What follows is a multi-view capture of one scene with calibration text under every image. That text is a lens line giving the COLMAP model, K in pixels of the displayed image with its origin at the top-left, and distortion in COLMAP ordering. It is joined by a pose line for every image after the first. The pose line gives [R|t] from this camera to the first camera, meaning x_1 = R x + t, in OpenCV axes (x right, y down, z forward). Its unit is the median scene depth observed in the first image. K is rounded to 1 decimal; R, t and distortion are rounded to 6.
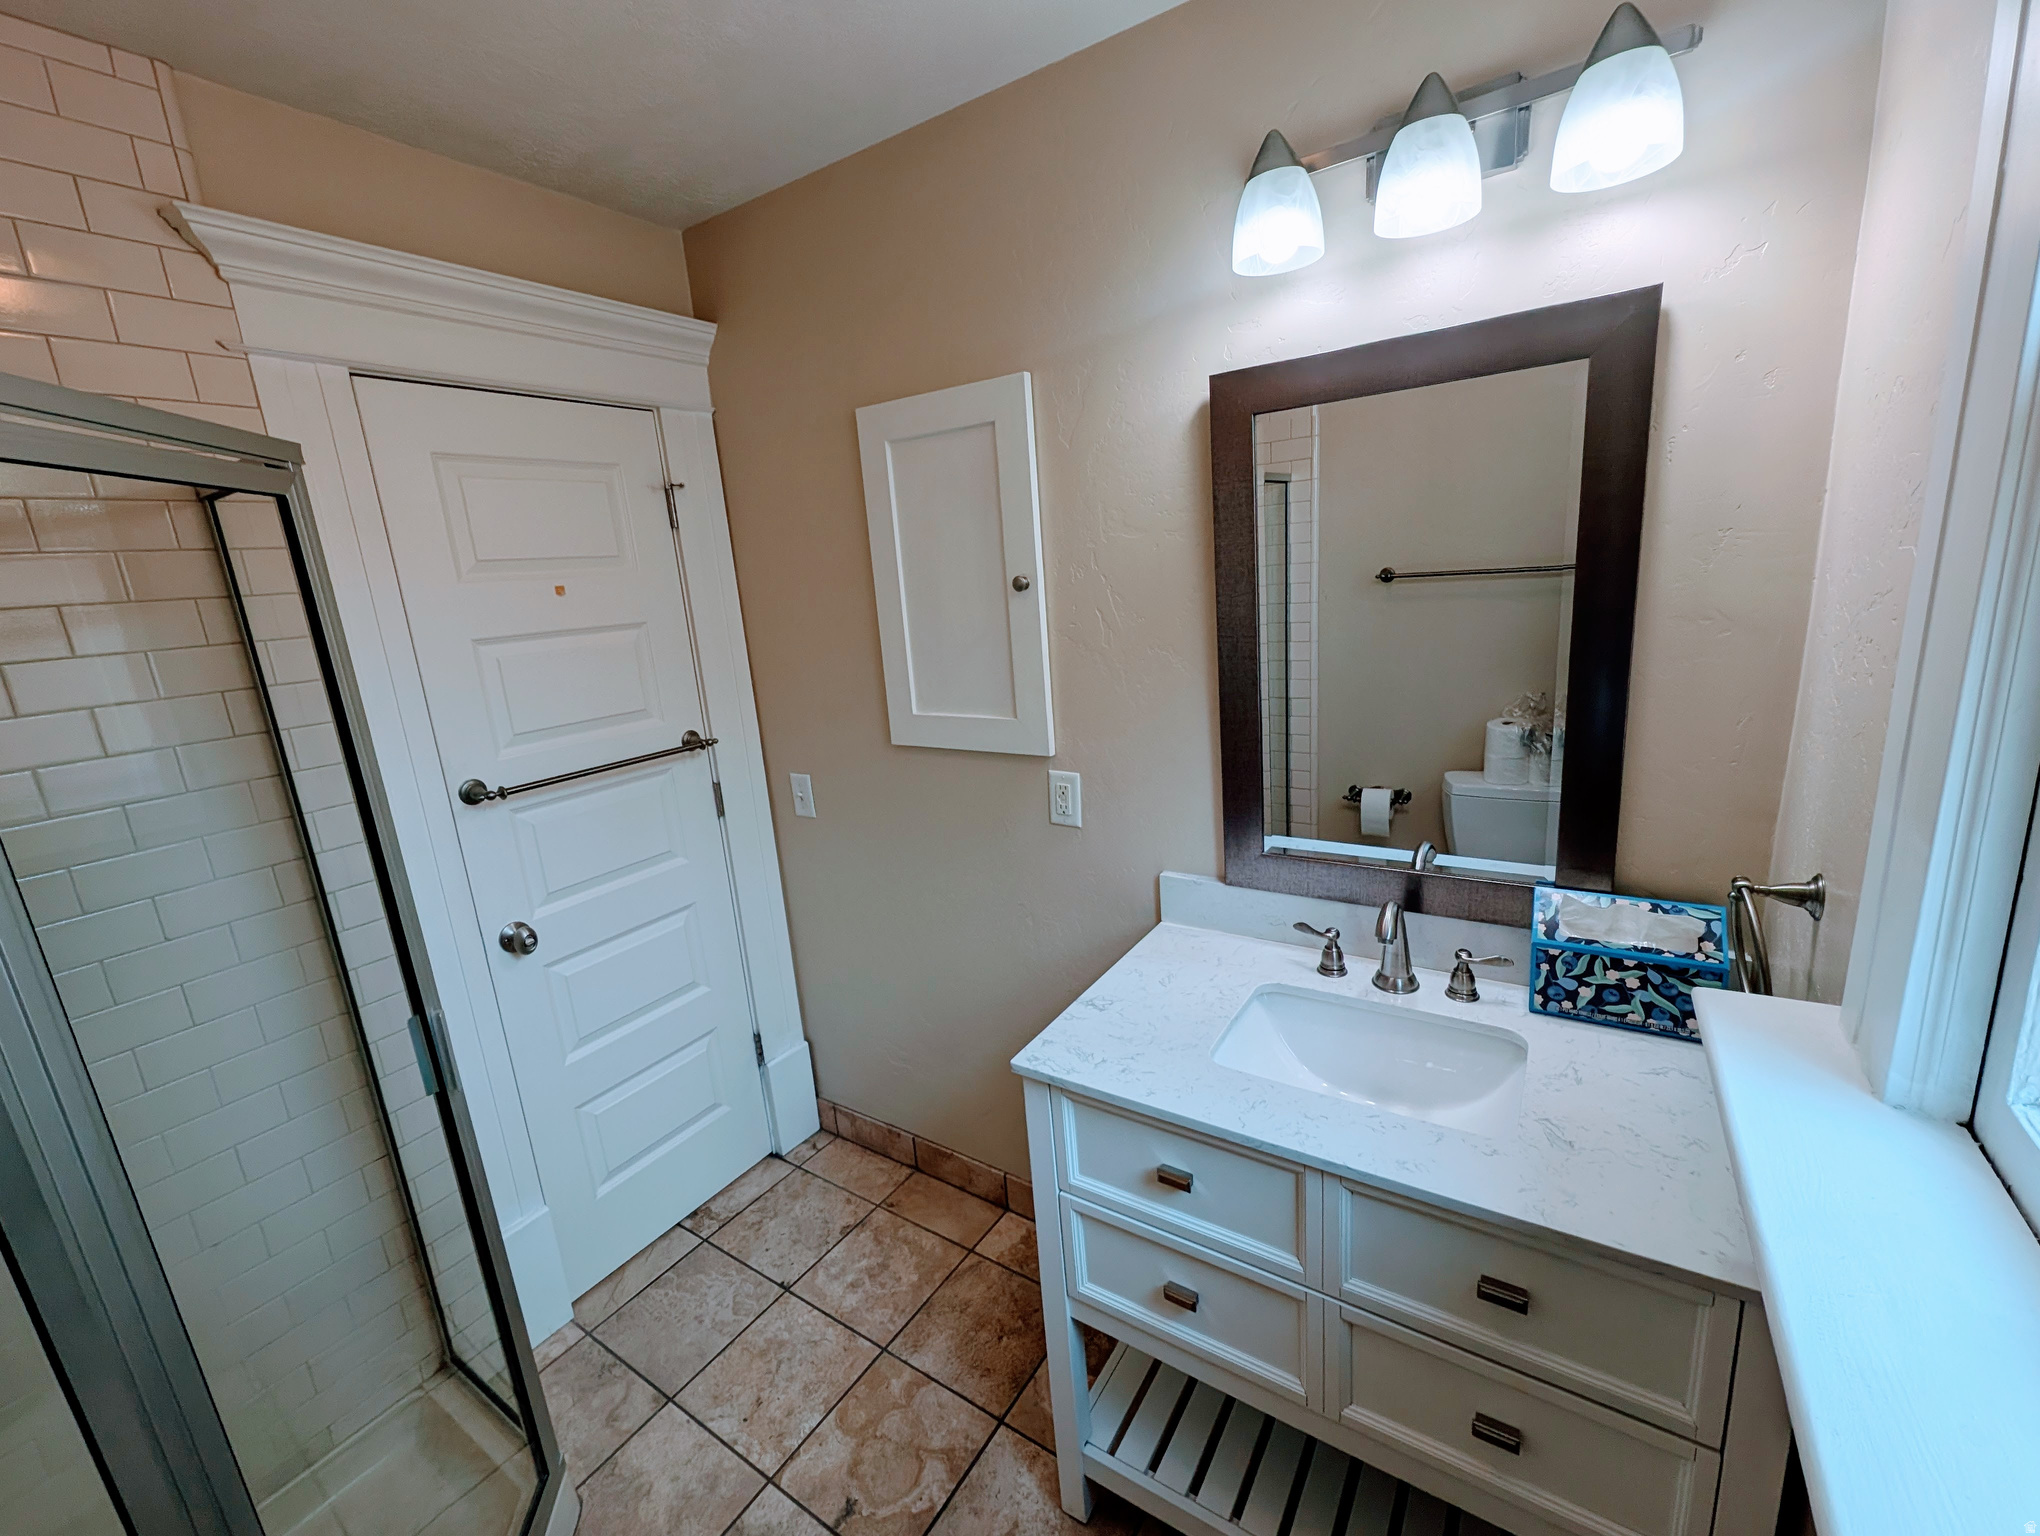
lens RADIAL K [[843.9, 0, 1021.0], [0, 843.9, 761.9], [0, 0, 1]] dist [0.001830, -0.001229]
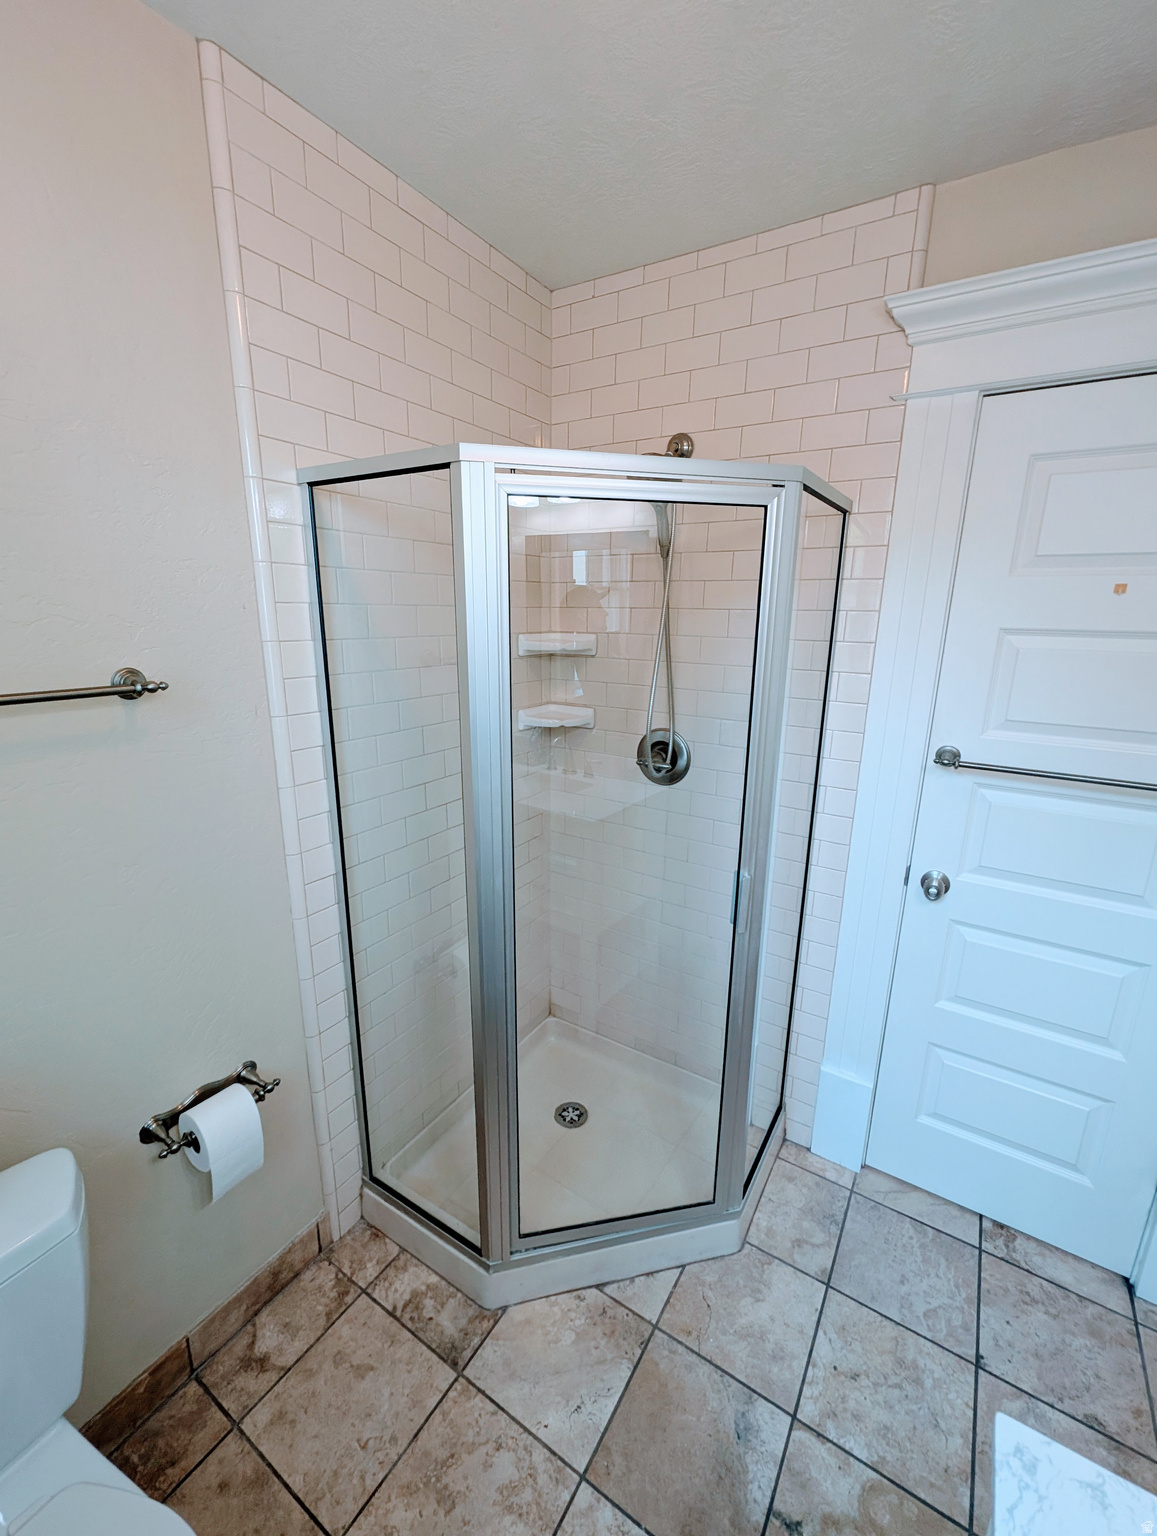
lens RADIAL K [[635.4, 0, 585.0], [0, 635.4, 770.2], [0, 0, 1]] dist [0.001830, -0.001229]
pose [[0.021128, 0.313467, -0.949364, 0.184132], [-0.243758, 0.922535, 0.299184, -0.084583], [0.969606, 0.225094, 0.095902, 0.406328]]
